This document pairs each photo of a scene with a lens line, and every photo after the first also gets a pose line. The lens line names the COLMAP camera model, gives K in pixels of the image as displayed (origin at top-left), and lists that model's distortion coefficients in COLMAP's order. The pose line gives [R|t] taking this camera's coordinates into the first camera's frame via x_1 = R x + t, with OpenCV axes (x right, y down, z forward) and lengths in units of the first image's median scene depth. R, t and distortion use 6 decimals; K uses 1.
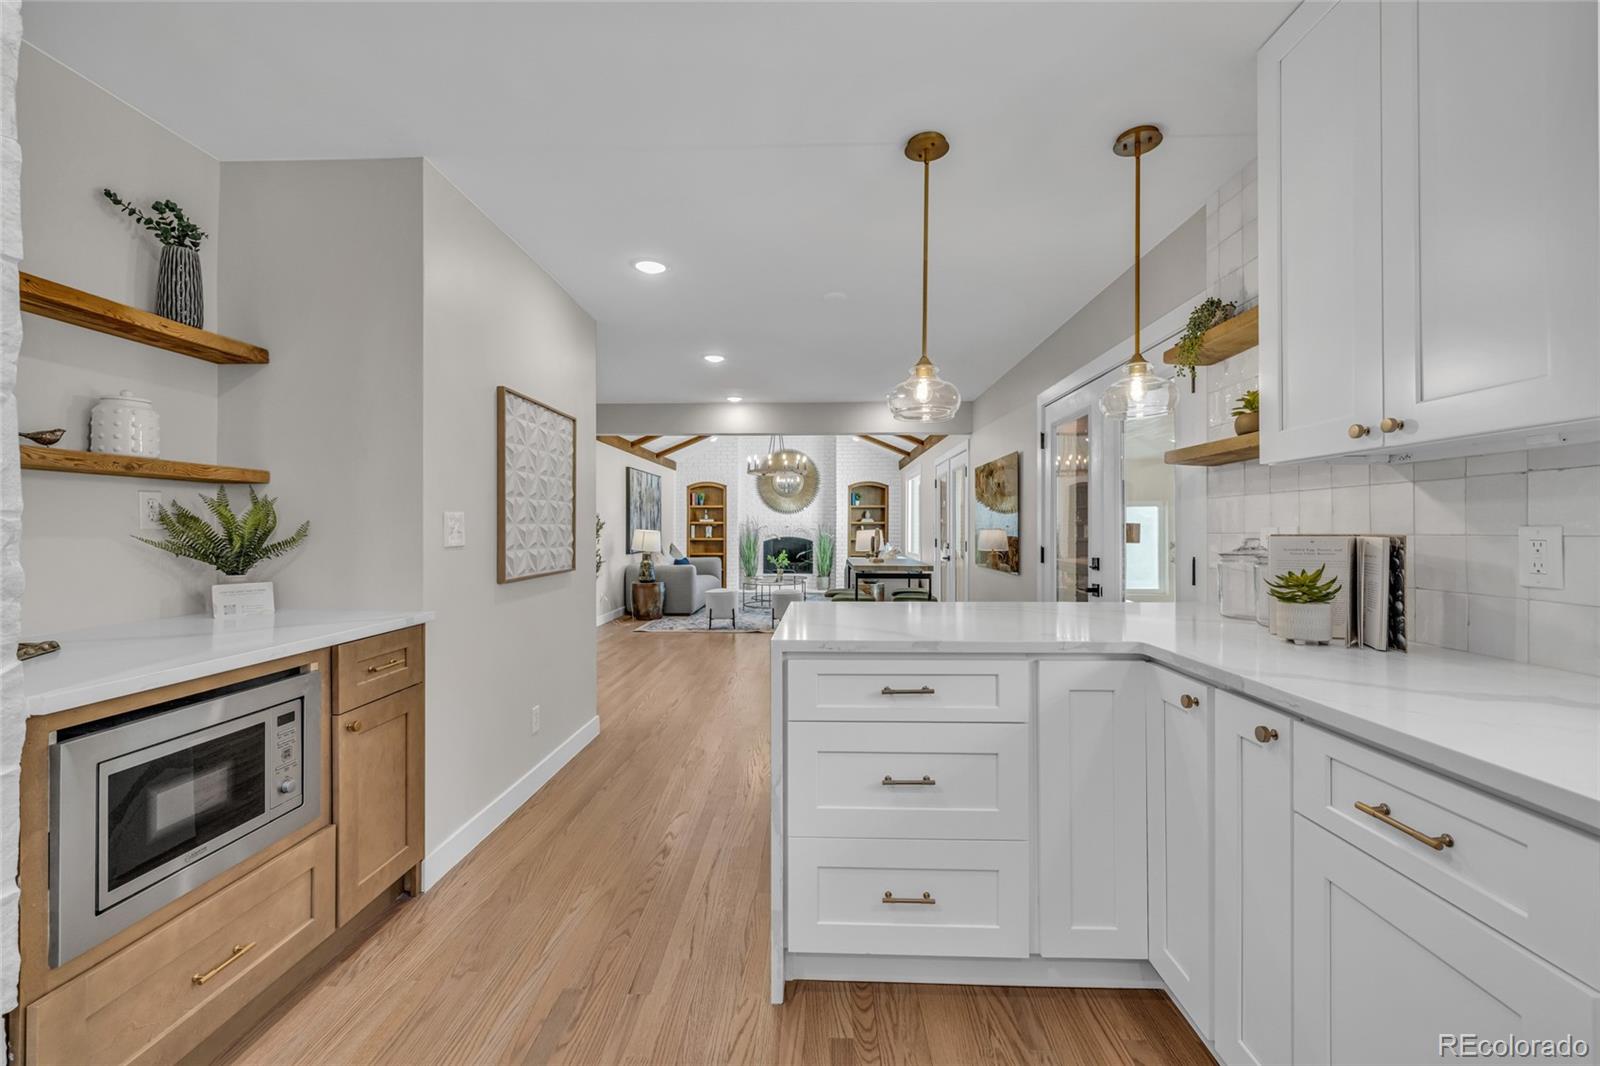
lens RADIAL K [[669.1, 0, 800.8], [0, 669.1, 524.7], [0, 0, 1]] dist [-0.002639, 0.000346]
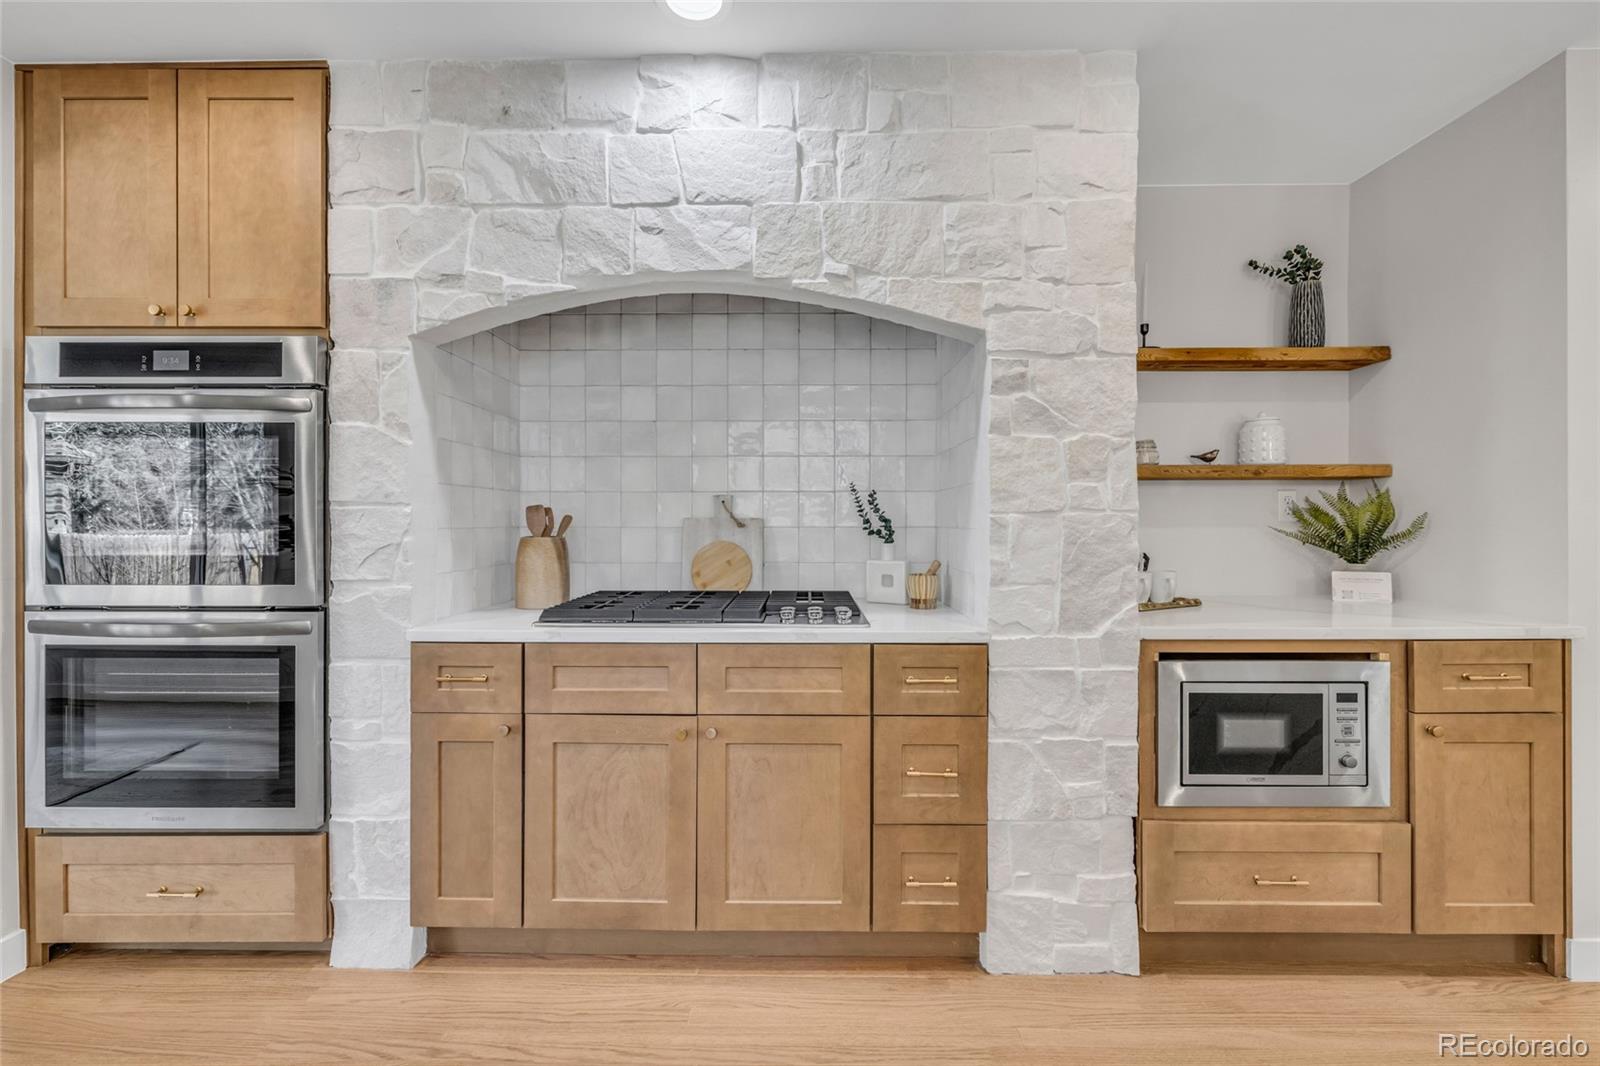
lens RADIAL K [[669.1, 0, 796.4], [0, 669.1, 523.1], [0, 0, 1]] dist [-0.002639, 0.000346]
pose [[0.015936, 0.000351, -0.999873, 0.221973], [0.007453, 0.999972, 0.000470, 0.002353], [0.999845, -0.007459, 0.015933, 0.078694]]
